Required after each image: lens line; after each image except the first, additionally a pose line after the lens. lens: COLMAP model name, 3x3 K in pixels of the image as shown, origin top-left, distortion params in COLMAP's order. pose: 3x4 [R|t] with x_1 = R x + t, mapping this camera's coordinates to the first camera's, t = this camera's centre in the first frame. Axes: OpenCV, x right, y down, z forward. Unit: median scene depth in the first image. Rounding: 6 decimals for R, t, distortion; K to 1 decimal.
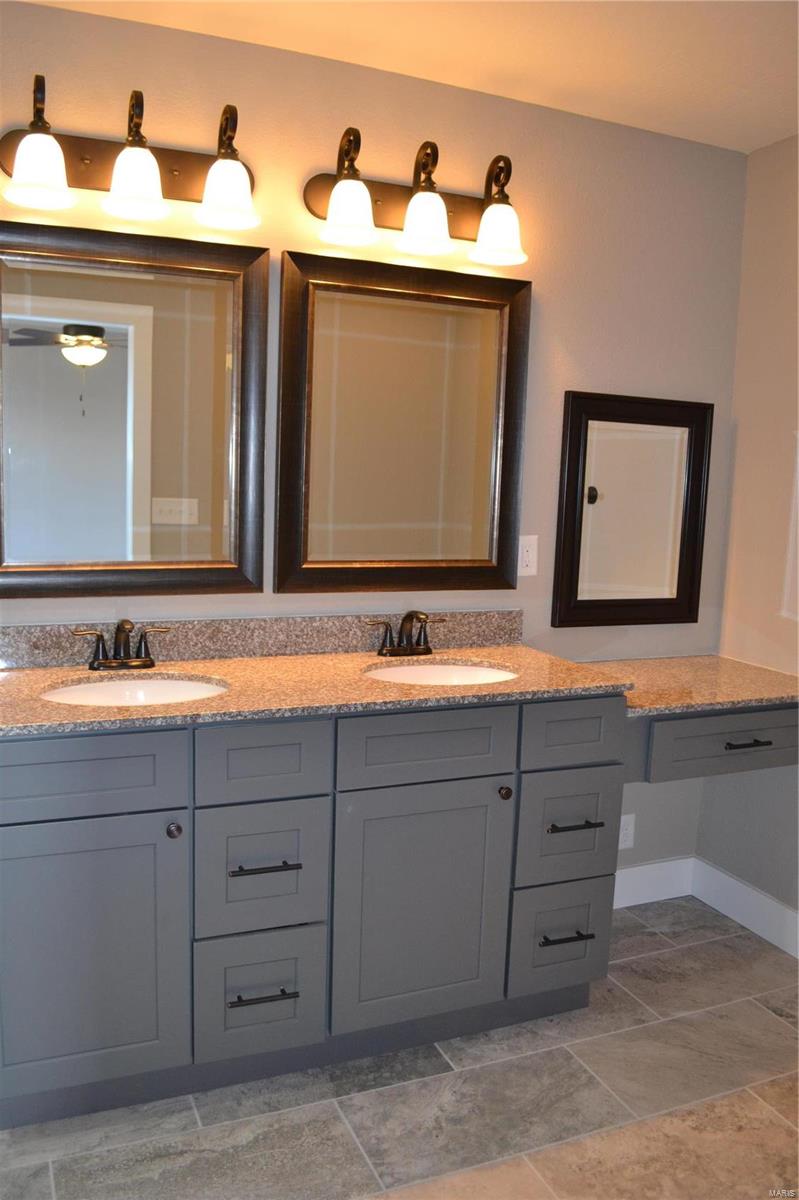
lens RADIAL K [[955.2, 0, 396.7], [0, 955.2, 597.2], [0, 0, 1]] dist [-0.081508, 0.012127]
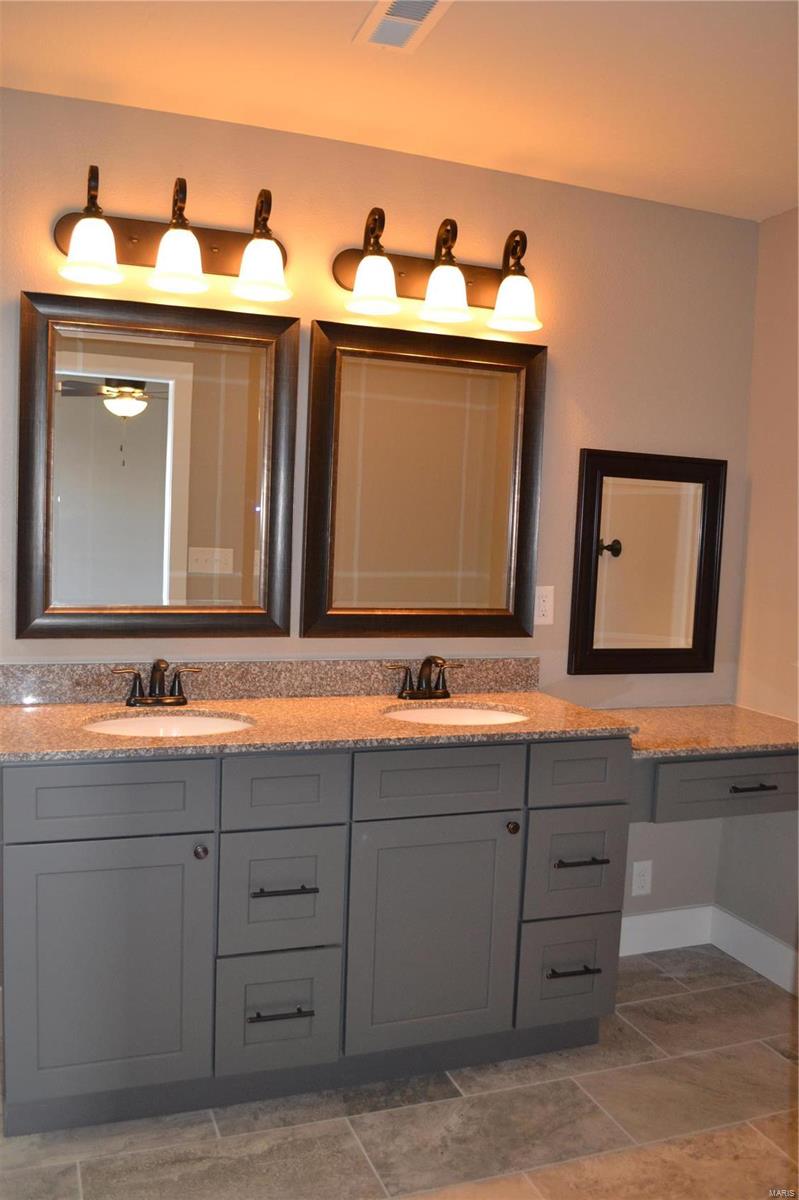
lens RADIAL K [[1008.2, 0, 402.2], [0, 1008.2, 600.4], [0, 0, 1]] dist [-0.080235, 0.014108]
pose [[0.999061, 0.009556, -0.042261, 0.034107], [-0.011792, 0.998525, -0.052999, 0.013454], [0.041692, 0.053448, 0.997700, -0.125001]]
